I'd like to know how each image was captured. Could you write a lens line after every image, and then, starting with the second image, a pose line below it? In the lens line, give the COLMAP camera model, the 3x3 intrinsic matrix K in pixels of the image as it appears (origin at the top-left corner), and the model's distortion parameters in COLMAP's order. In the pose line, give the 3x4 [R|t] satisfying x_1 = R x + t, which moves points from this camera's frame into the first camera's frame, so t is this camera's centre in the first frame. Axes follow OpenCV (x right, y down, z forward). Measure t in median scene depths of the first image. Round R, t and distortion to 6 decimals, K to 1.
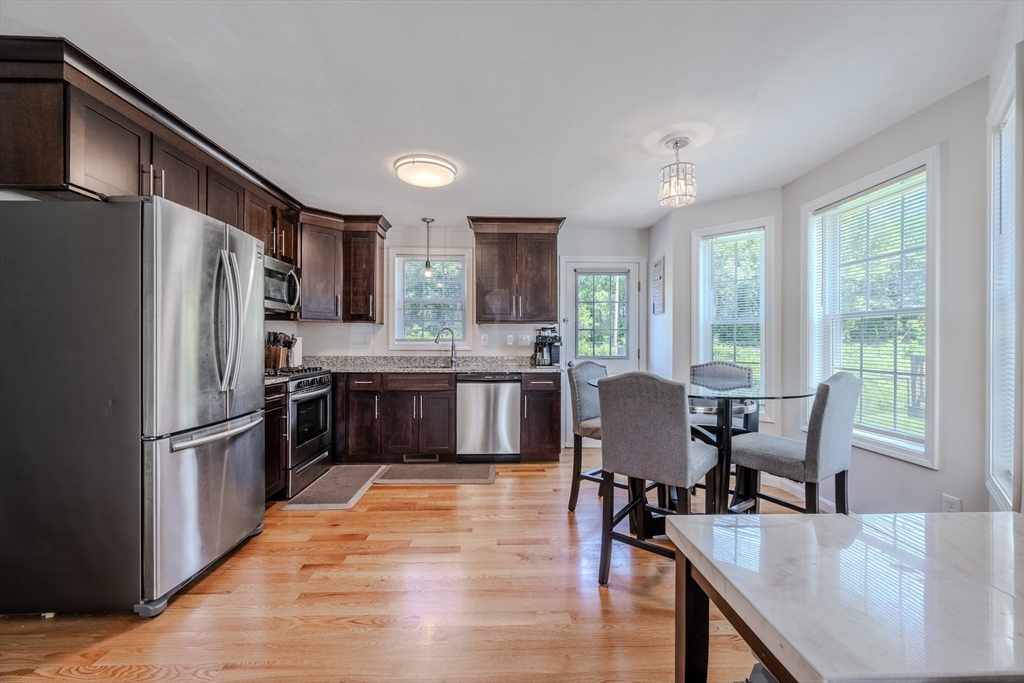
lens RADIAL K [[416.3, 0, 512.0], [0, 416.3, 341.5], [0, 0, 1]] dist [0.001816, 0.000044]
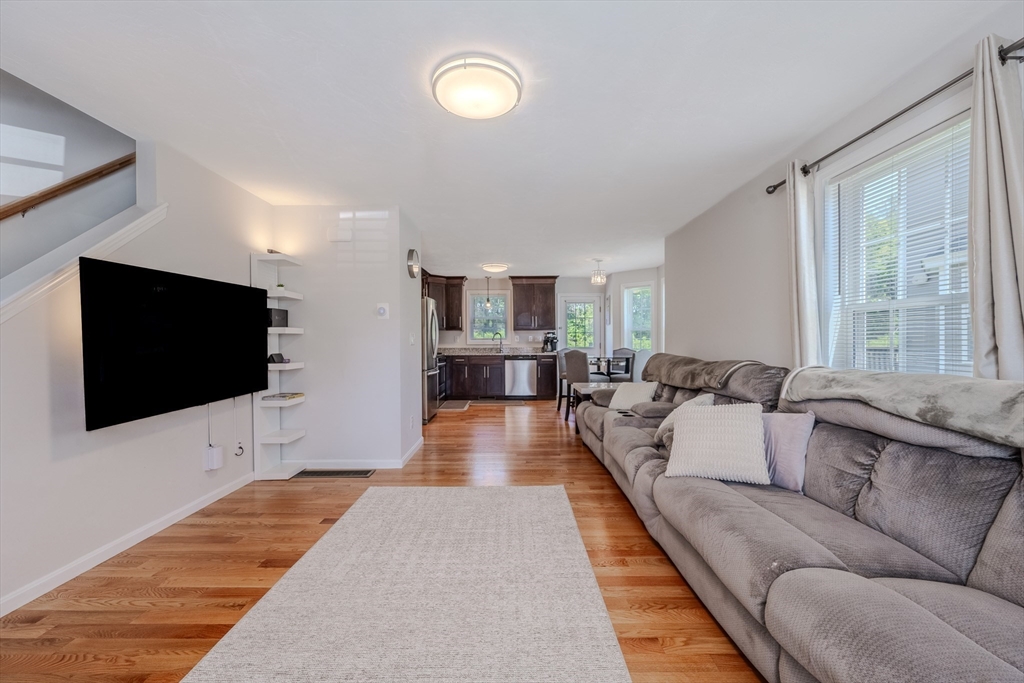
lens RADIAL K [[403.9, 0, 512.0], [0, 403.9, 341.5], [0, 0, 1]] dist [-0.000044, -0.000001]
pose [[0.999096, -0.005734, -0.042115, -0.014413], [0.006030, 0.999958, 0.006921, -0.005268], [0.042073, -0.007169, 0.999089, -0.928249]]
